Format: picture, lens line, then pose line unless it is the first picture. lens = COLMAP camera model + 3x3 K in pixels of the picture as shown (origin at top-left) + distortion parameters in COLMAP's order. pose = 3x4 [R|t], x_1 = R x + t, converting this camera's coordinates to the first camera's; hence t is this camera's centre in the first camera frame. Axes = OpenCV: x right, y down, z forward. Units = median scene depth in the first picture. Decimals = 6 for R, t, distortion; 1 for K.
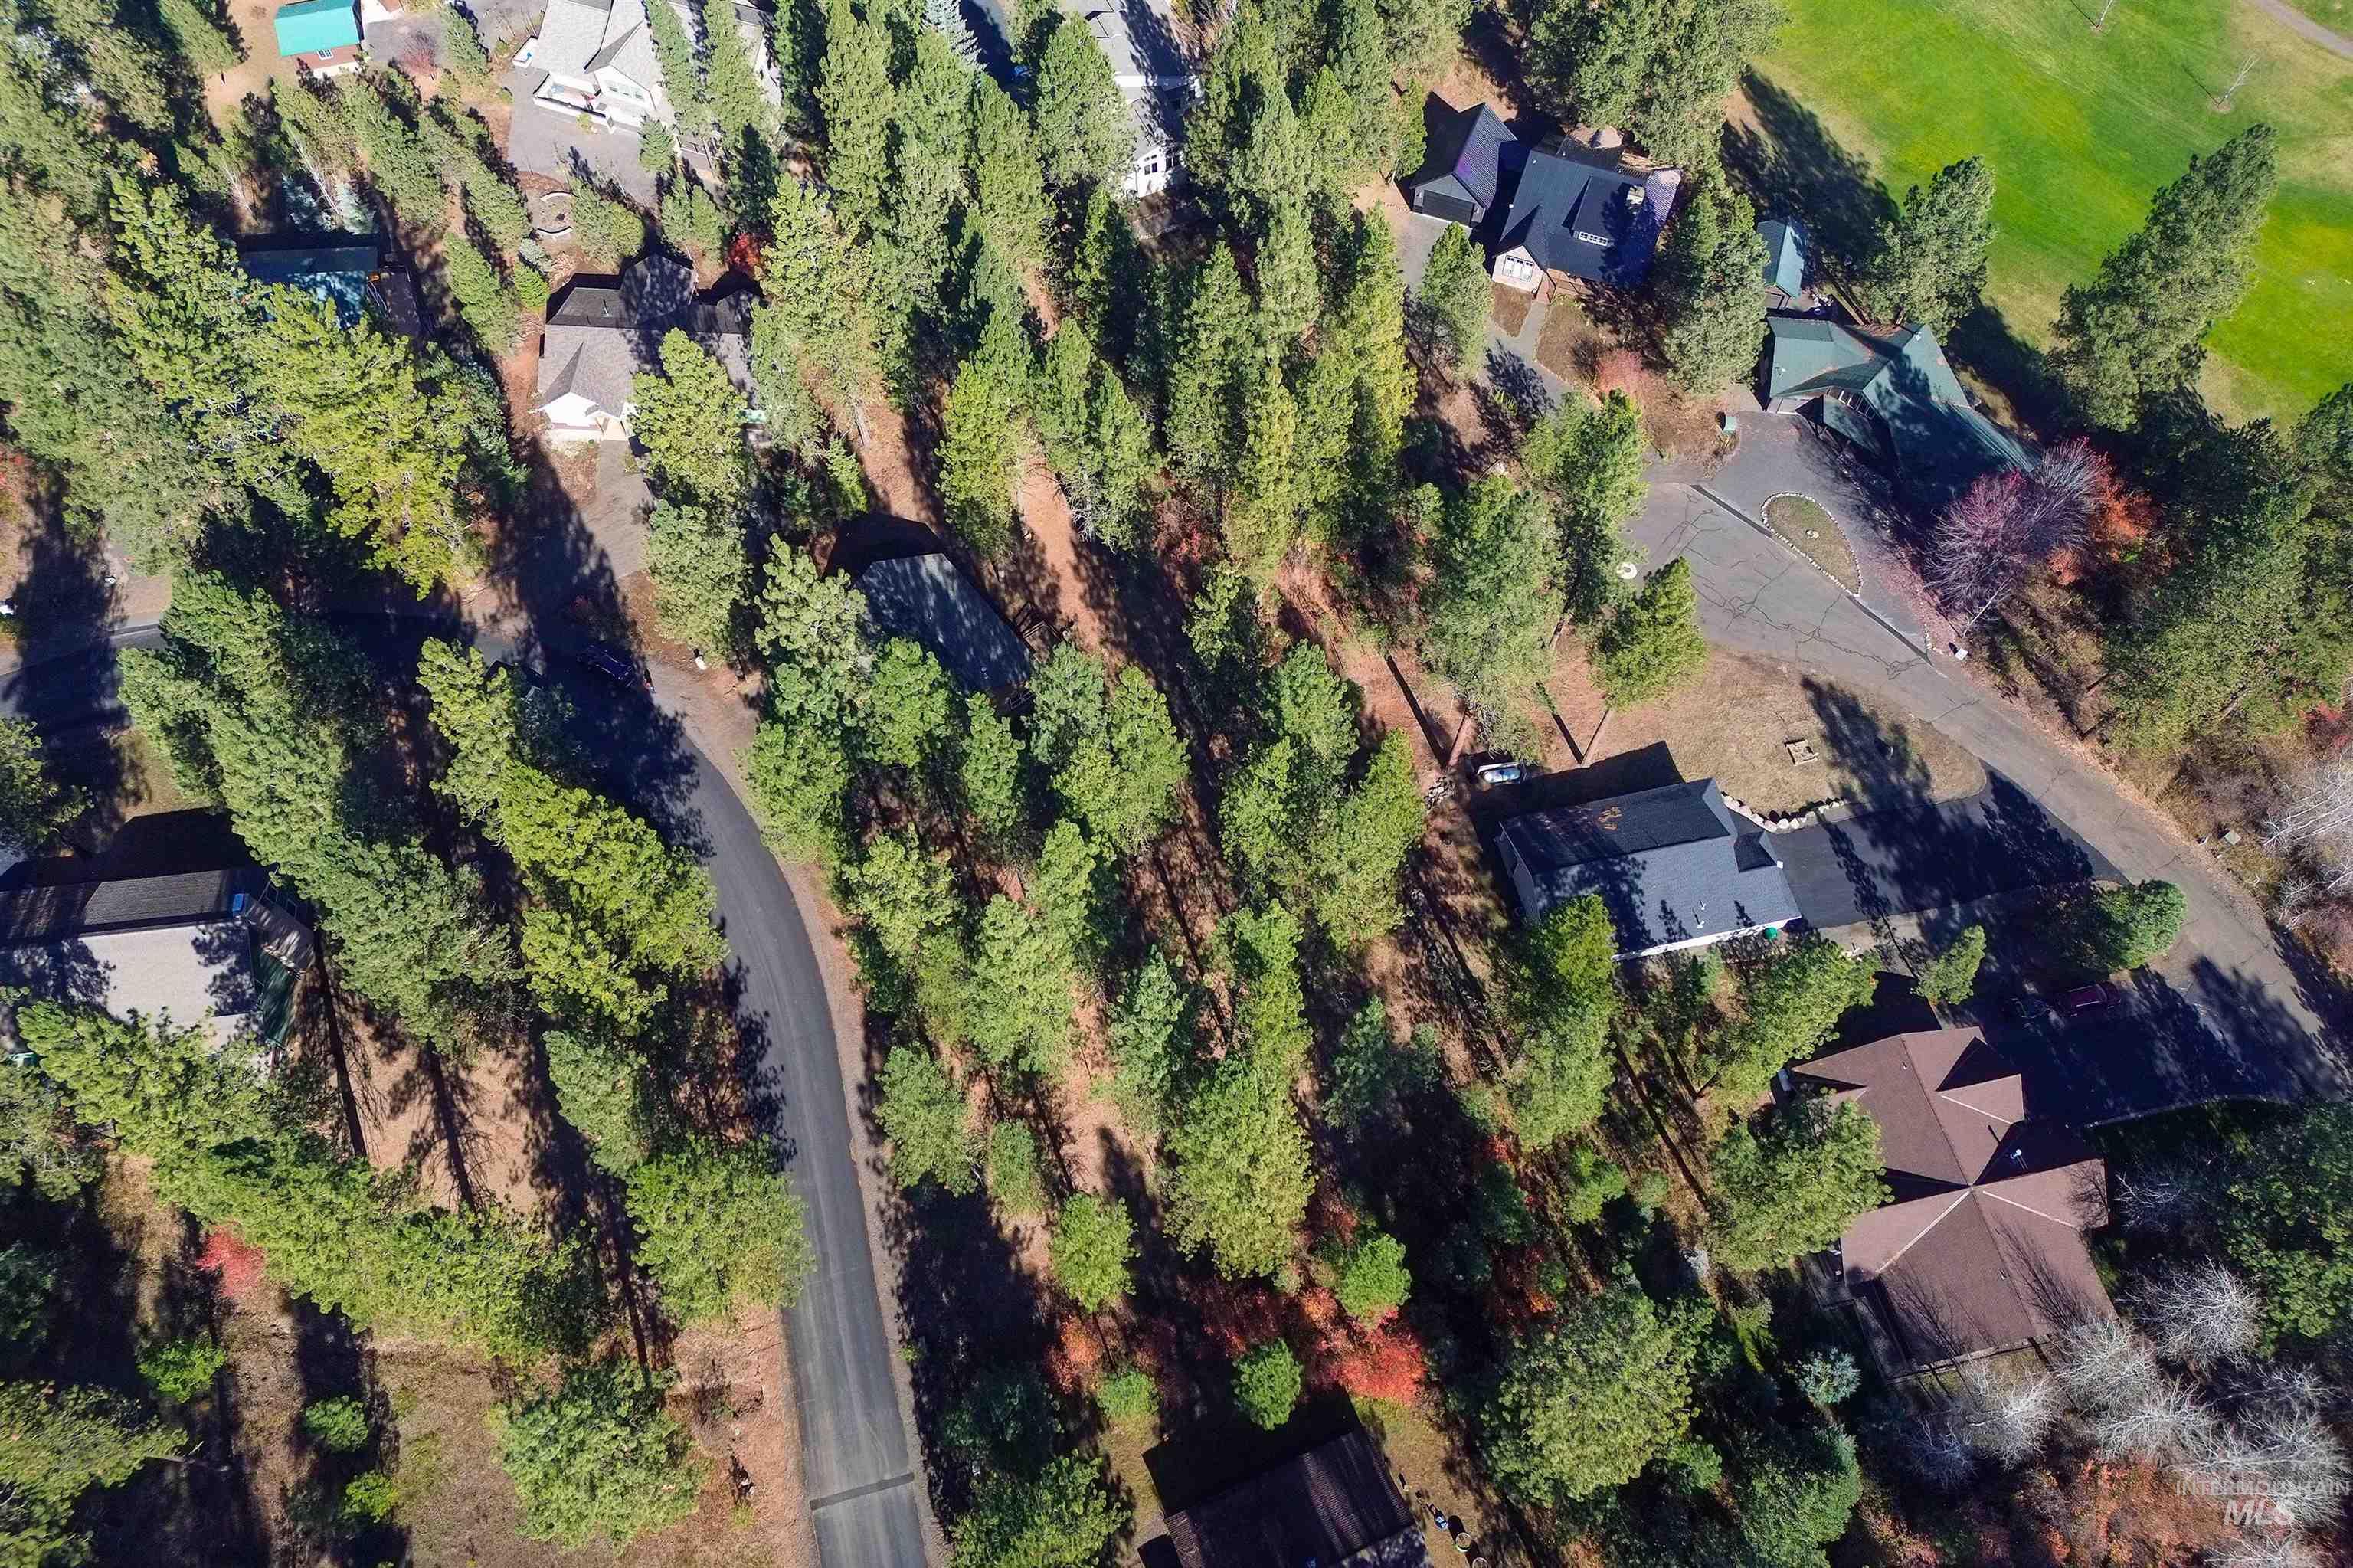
lens RADIAL K [[1638.6, 0, 1176.7], [0, 1638.6, 769.8], [0, 0, 1]] dist [0.063421, -0.056760]
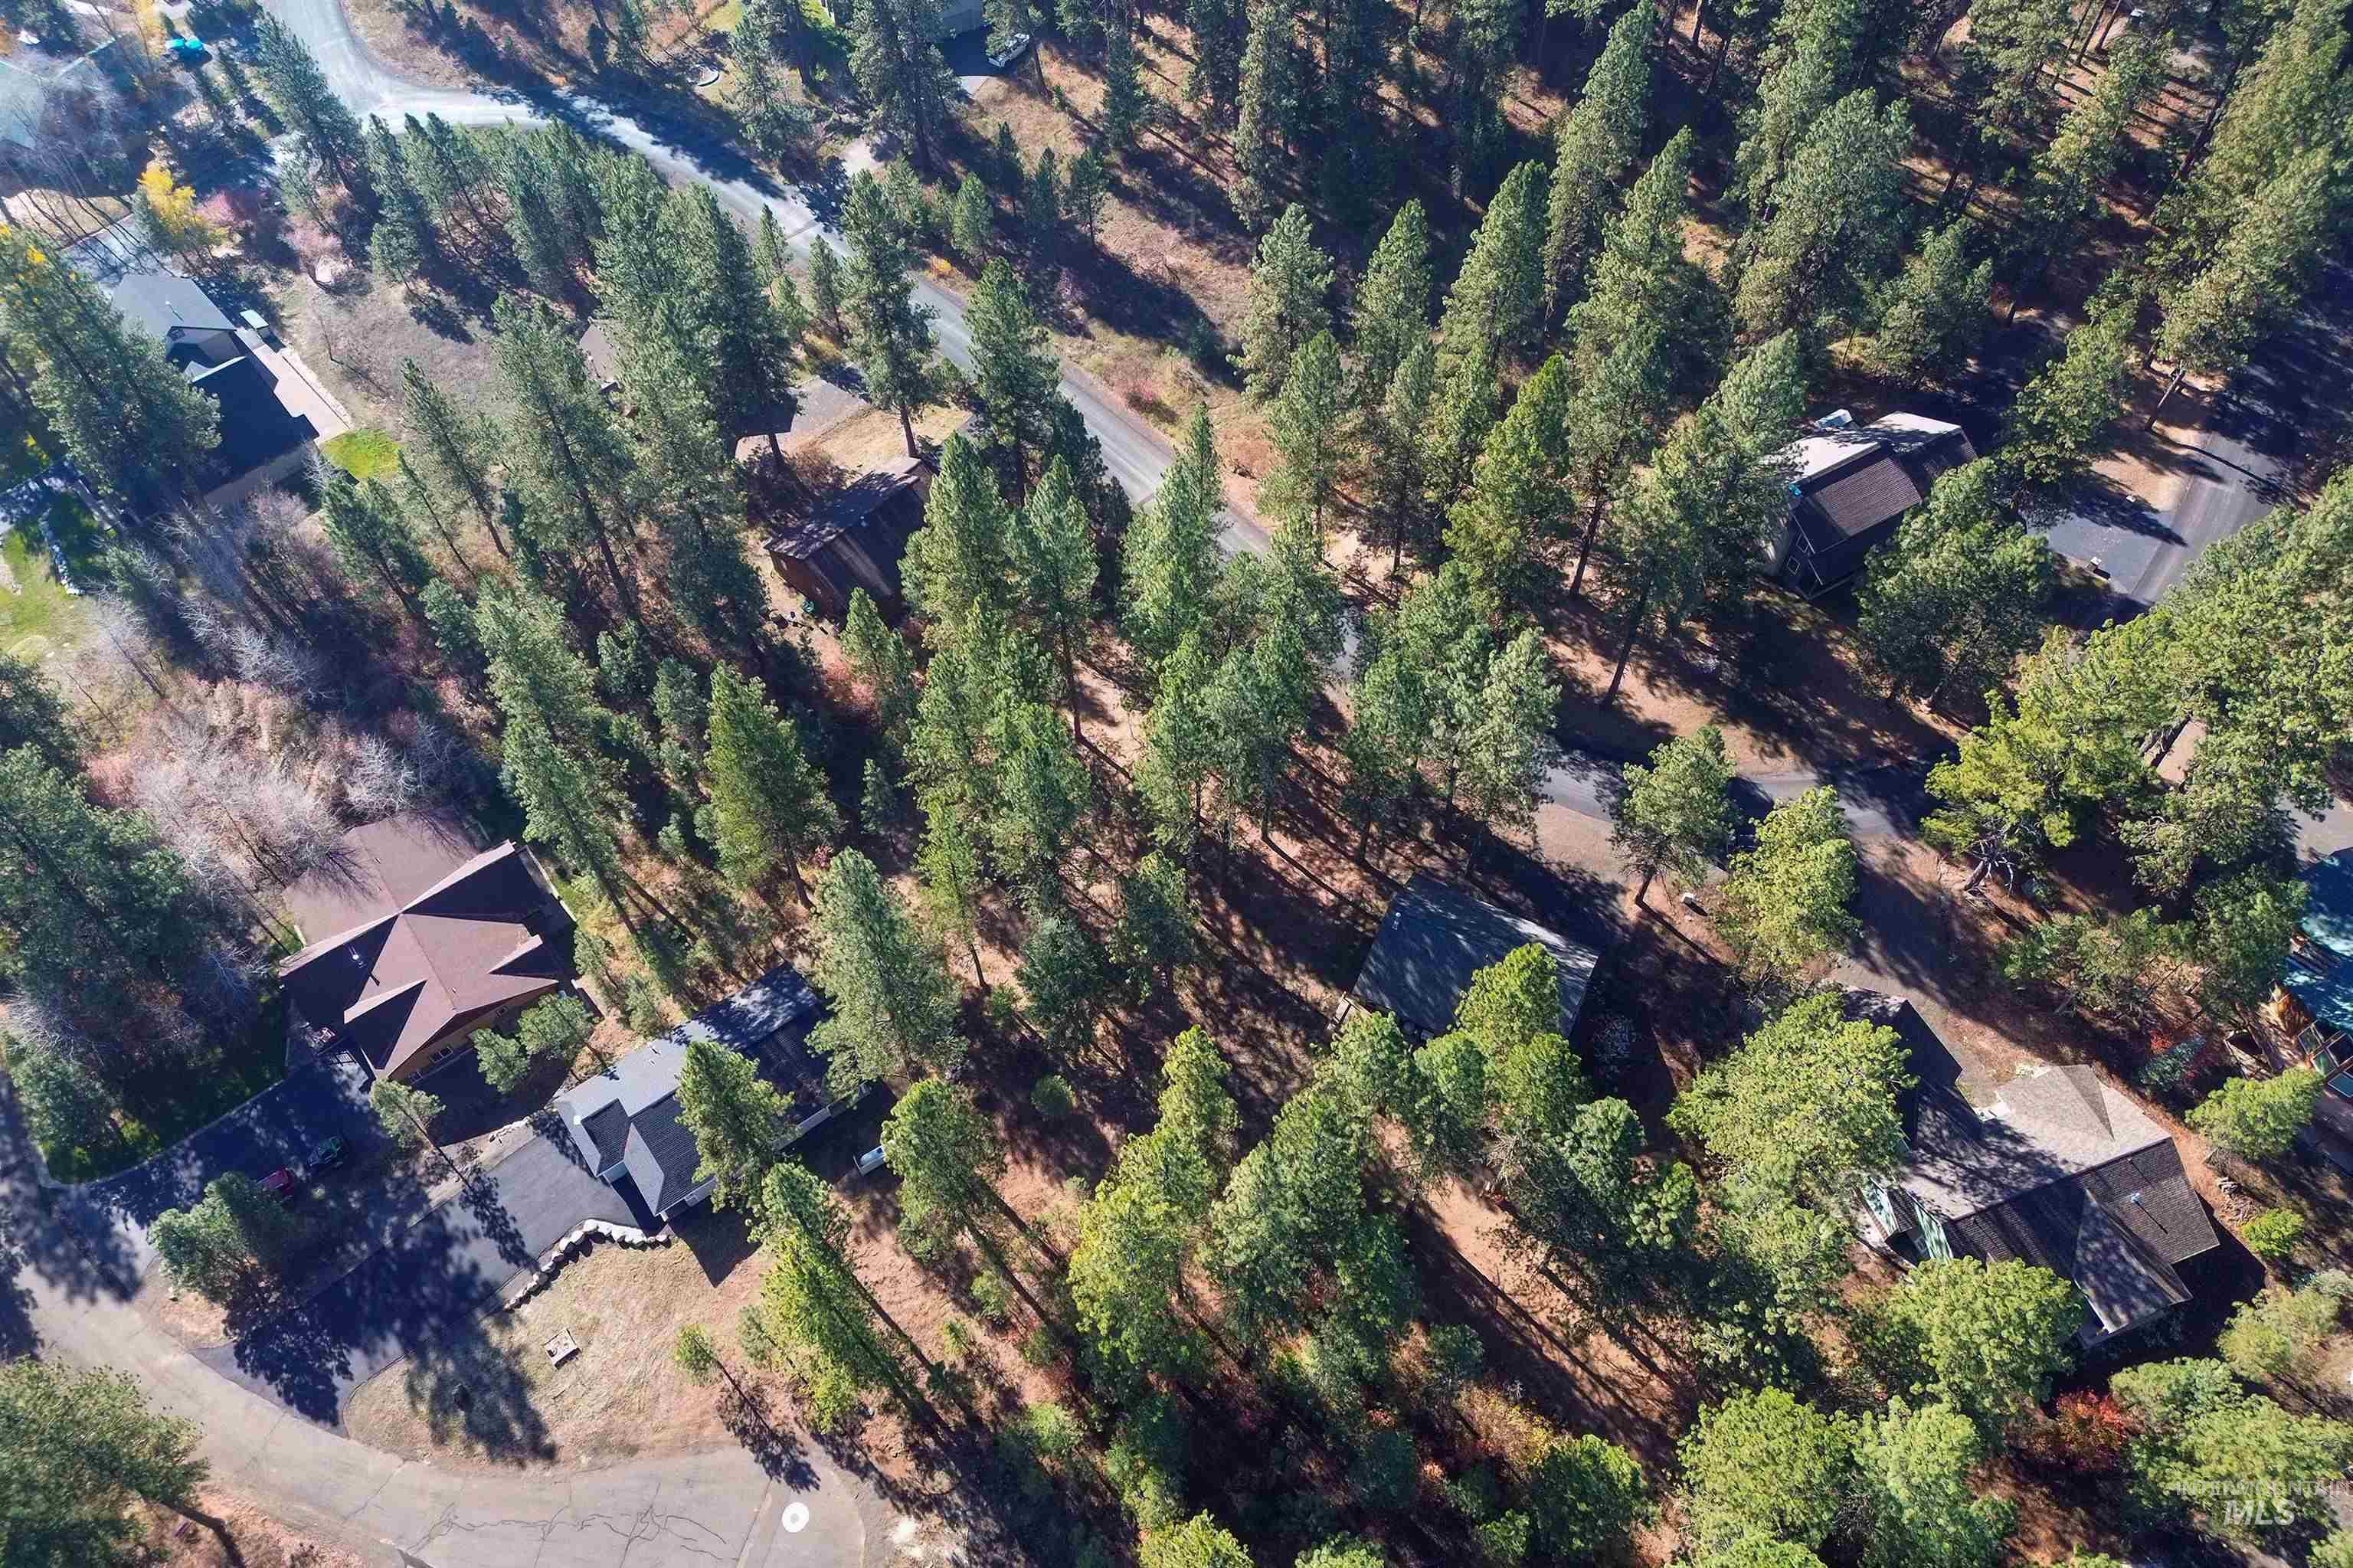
lens RADIAL K [[1638.6, 0, 1177.9], [0, 1638.6, 779.9], [0, 0, 1]] dist [0.063421, -0.056760]
pose [[-0.913200, 0.346084, -0.215156, 0.173678], [-0.351112, -0.400216, 0.846491, -0.767296], [0.206848, 0.848560, 0.486991, 0.410334]]
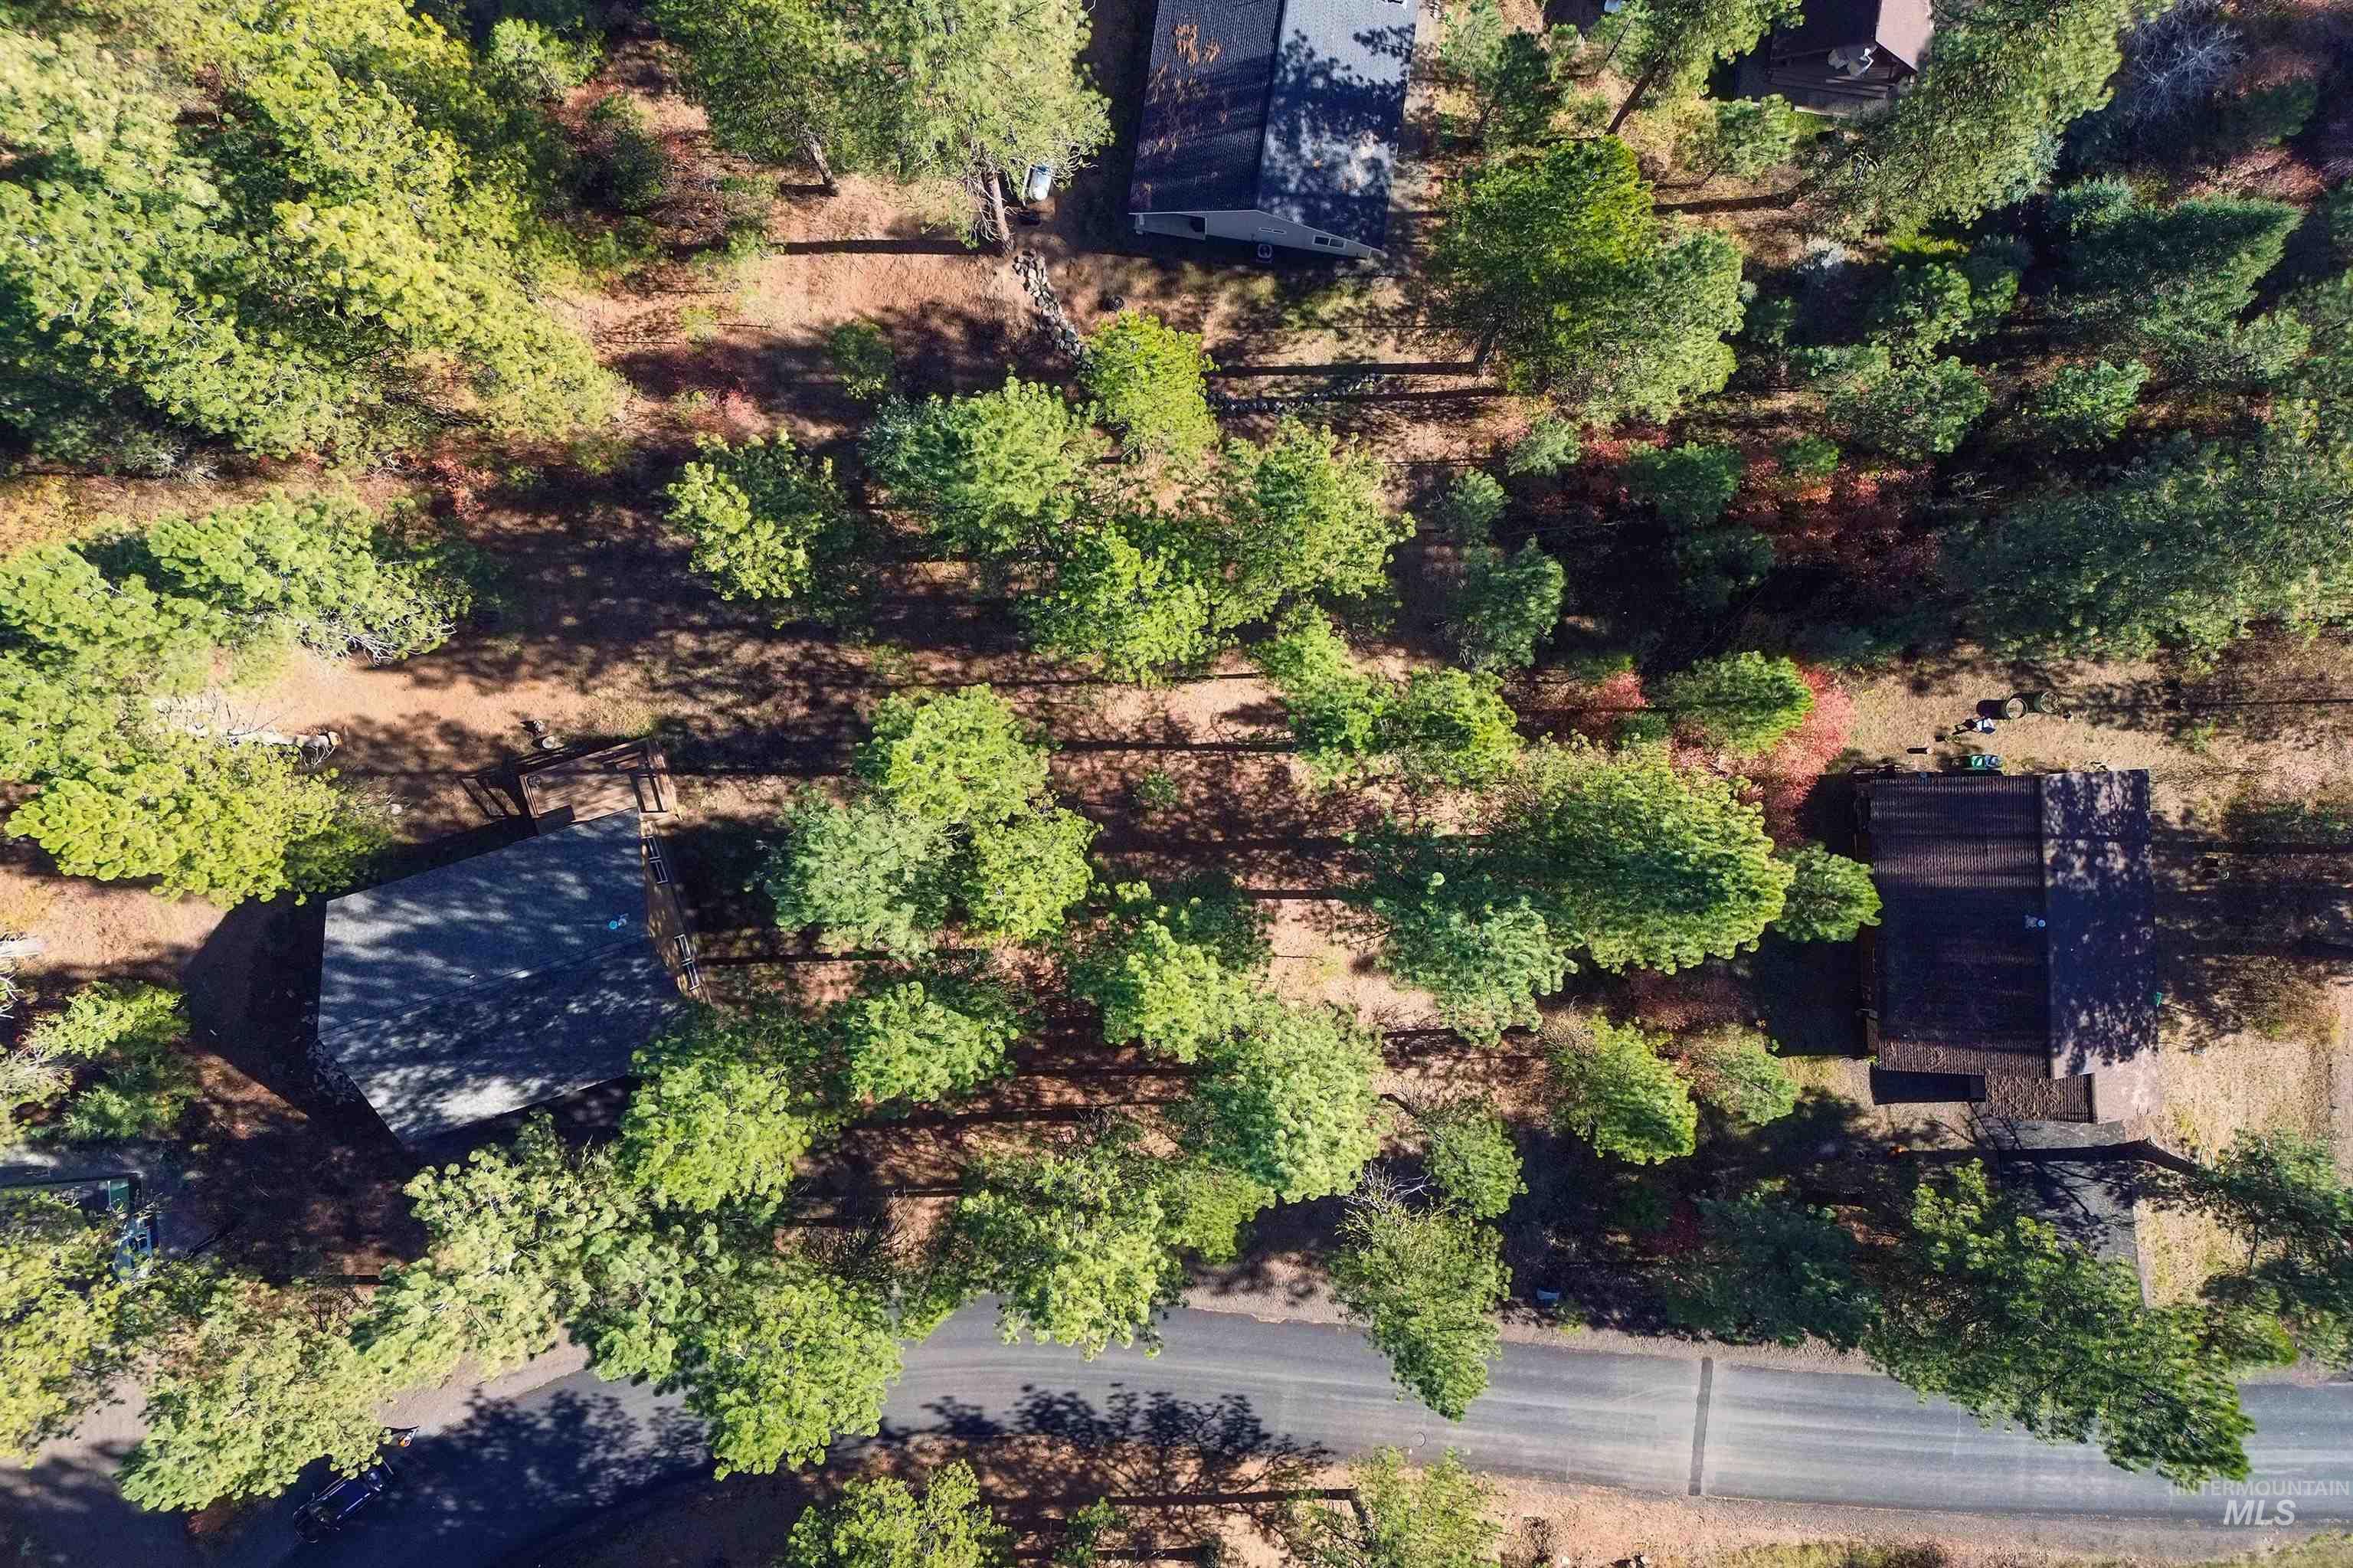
lens RADIAL K [[1638.6, 0, 1173.9], [0, 1638.6, 782.1], [0, 0, 1]] dist [0.063421, -0.056760]
pose [[0.359418, -0.933175, -0.001439, 0.000866], [0.829722, 0.318866, 0.458132, -0.171016], [-0.427059, -0.165855, 0.888883, 0.389499]]
